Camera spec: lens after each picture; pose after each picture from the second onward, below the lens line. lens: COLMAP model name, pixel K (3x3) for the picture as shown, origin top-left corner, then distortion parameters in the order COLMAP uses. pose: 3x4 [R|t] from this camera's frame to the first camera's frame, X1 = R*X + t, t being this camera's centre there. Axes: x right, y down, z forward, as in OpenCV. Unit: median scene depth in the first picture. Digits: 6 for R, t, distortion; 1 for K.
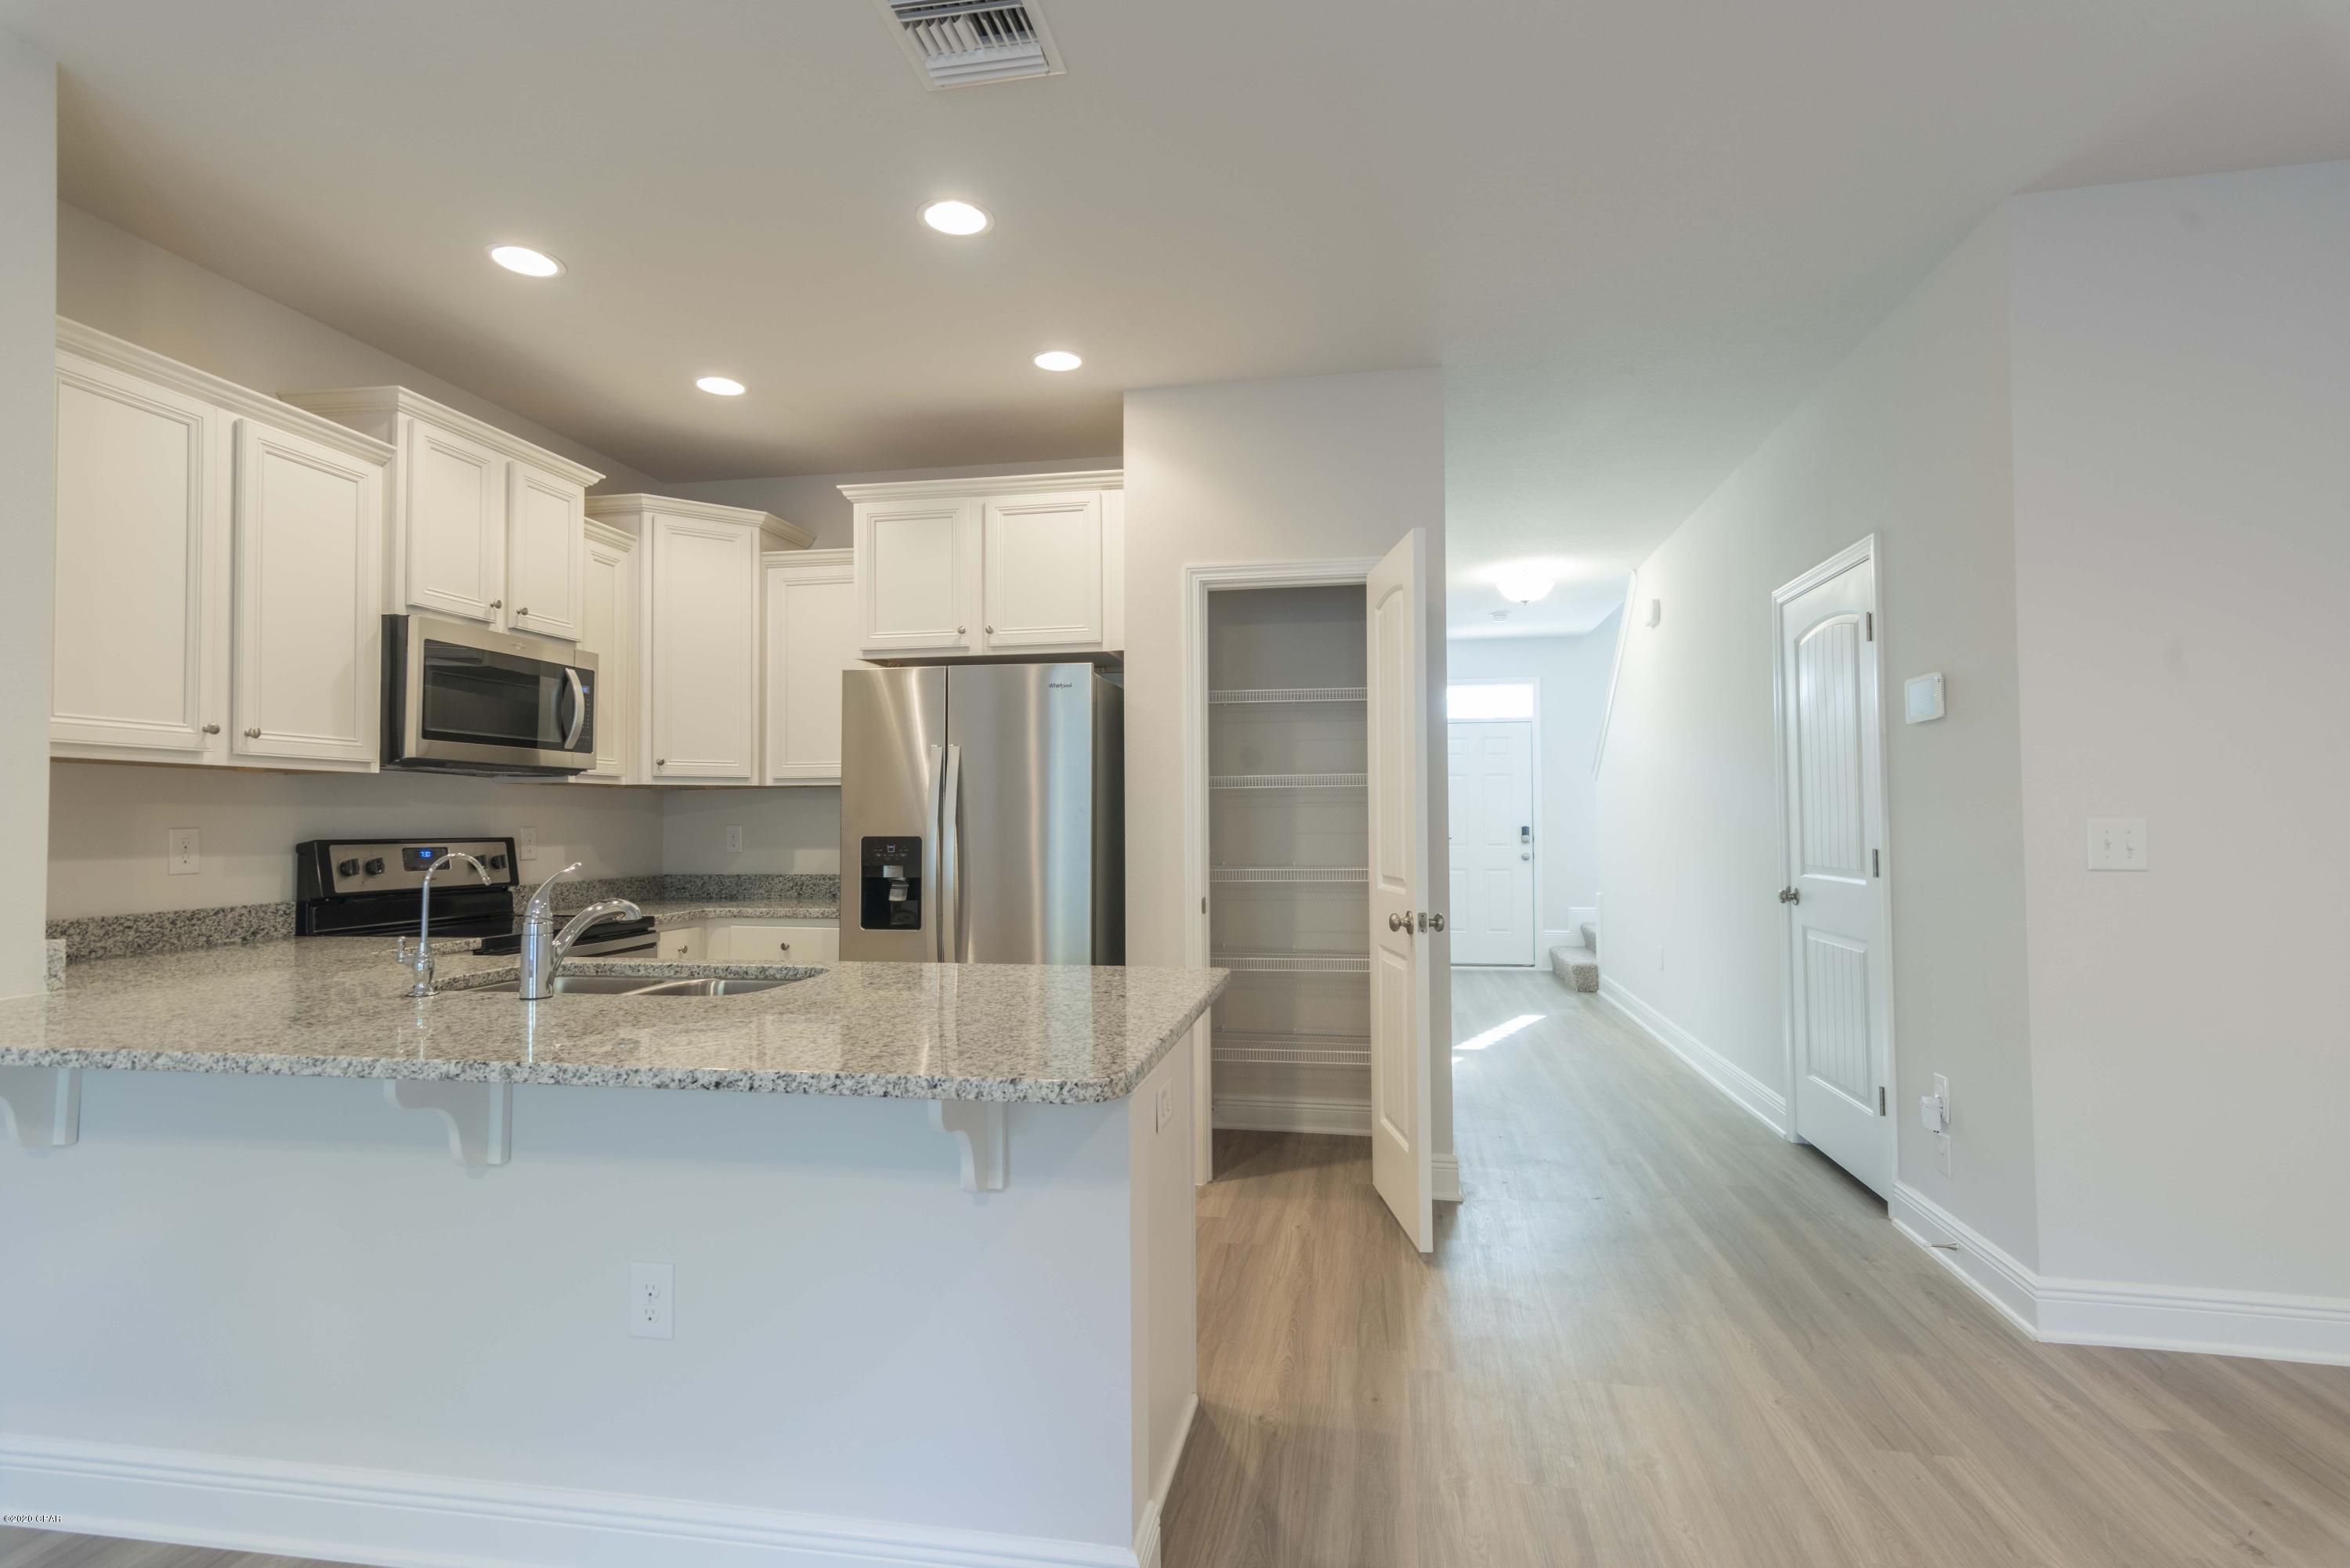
lens RADIAL K [[1145.8, 0, 1176.2], [0, 1145.8, 786.8], [0, 0, 1]] dist [0.024052, 0.001678]
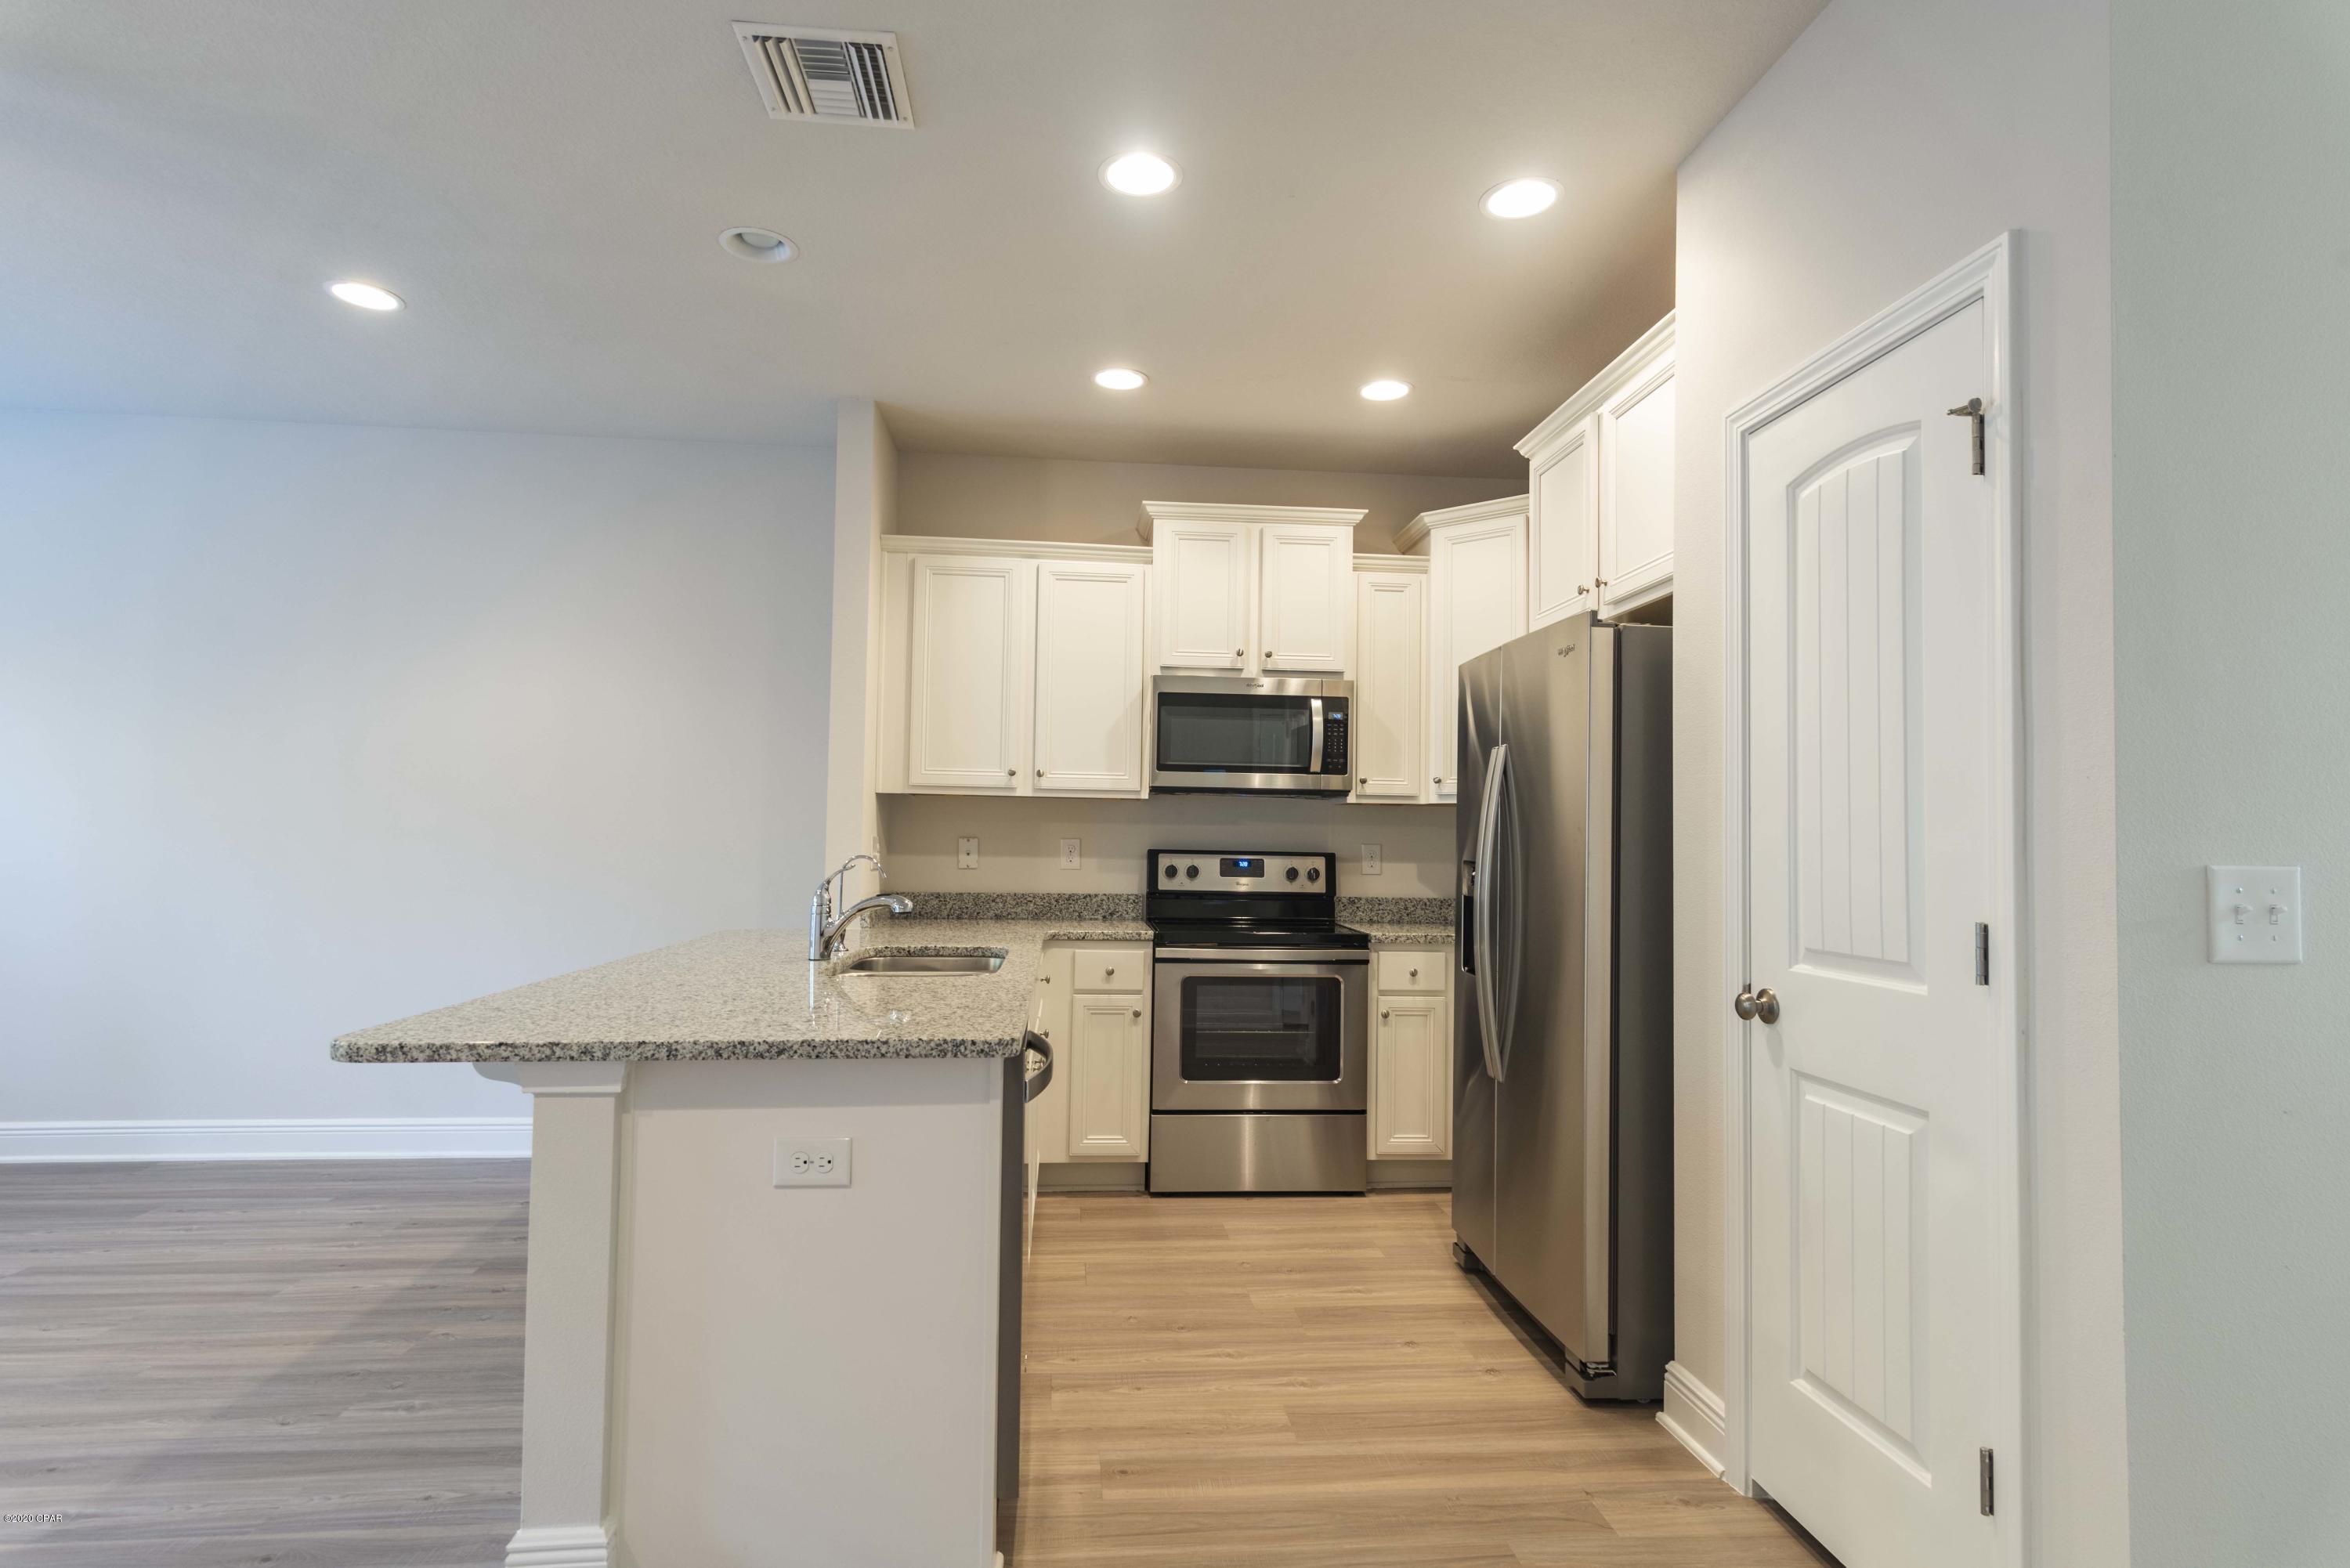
lens RADIAL K [[1185.7, 0, 1172.6], [0, 1185.7, 787.0], [0, 0, 1]] dist [0.007244, -0.001103]
pose [[0.270890, -0.033534, -0.962026, 0.508176], [0.012535, 0.999431, -0.031309, 0.014656], [0.962529, -0.003578, 0.271156, 0.560387]]
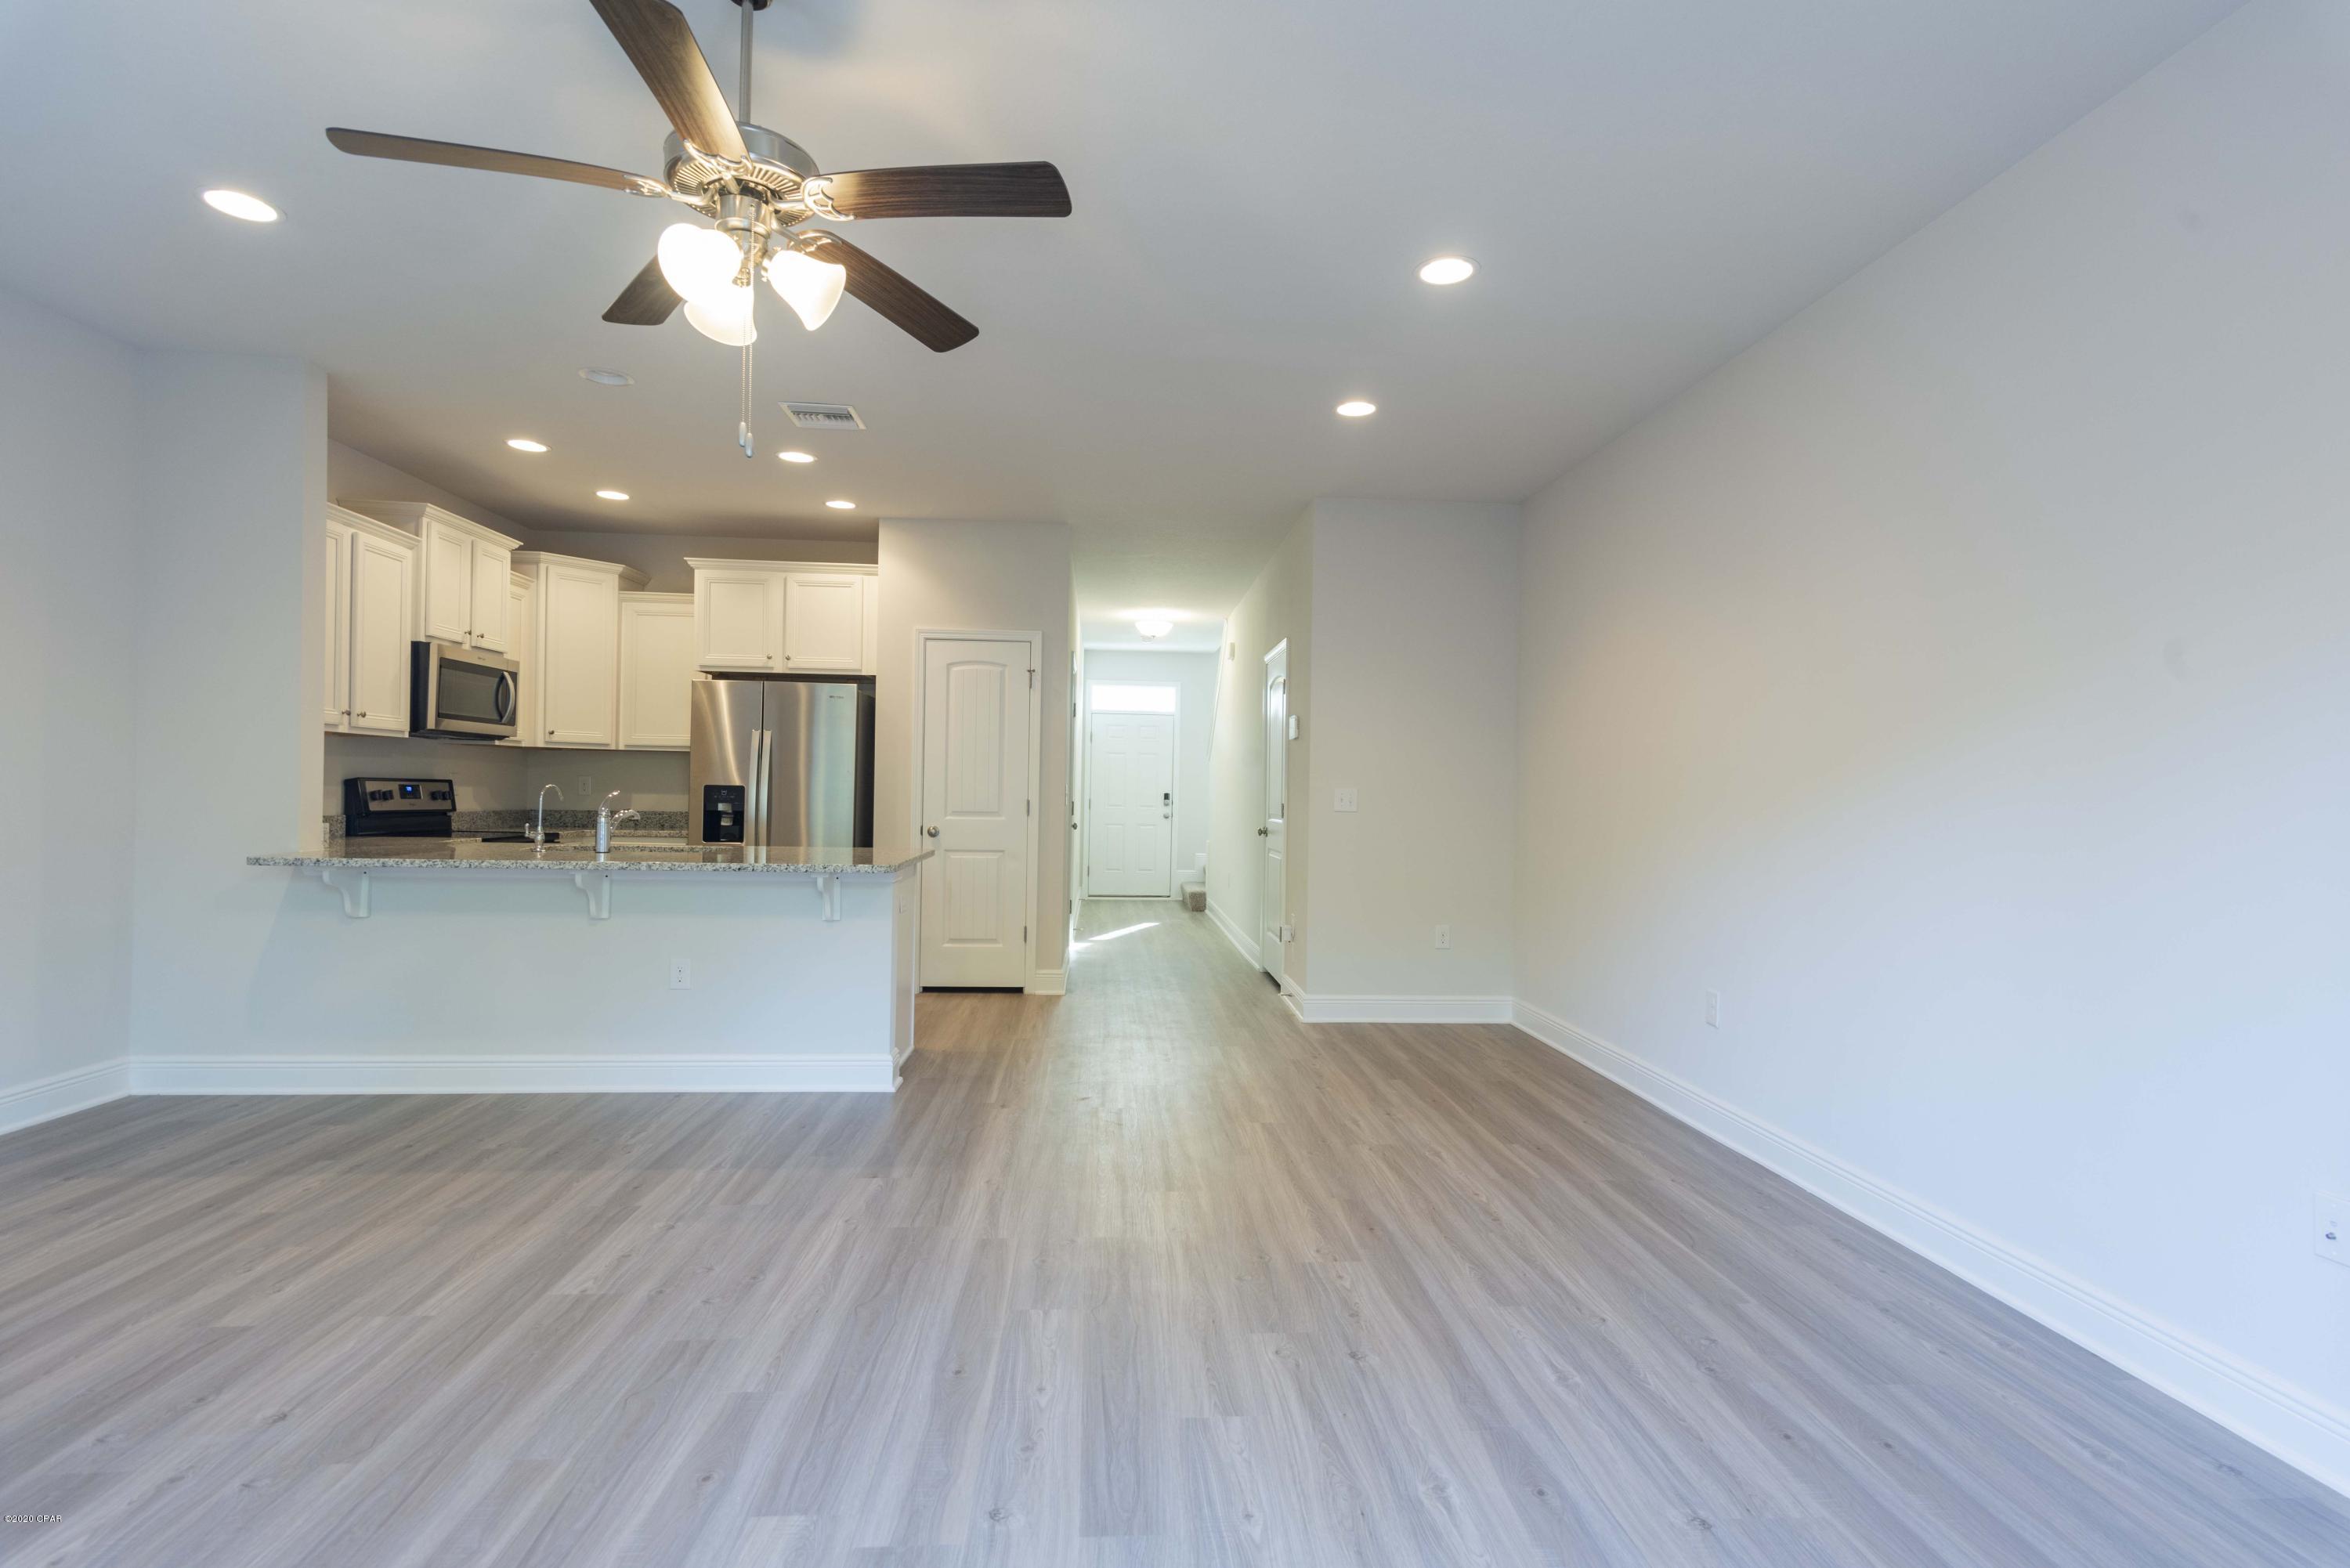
lens RADIAL K [[1145.8, 0, 1166.9], [0, 1145.8, 784.8], [0, 0, 1]] dist [0.024052, 0.001678]
pose [[0.971744, 0.024330, 0.234781, -0.022633], [-0.030421, 0.999287, 0.022355, -0.012251], [-0.234070, -0.028865, 0.971791, -0.713746]]
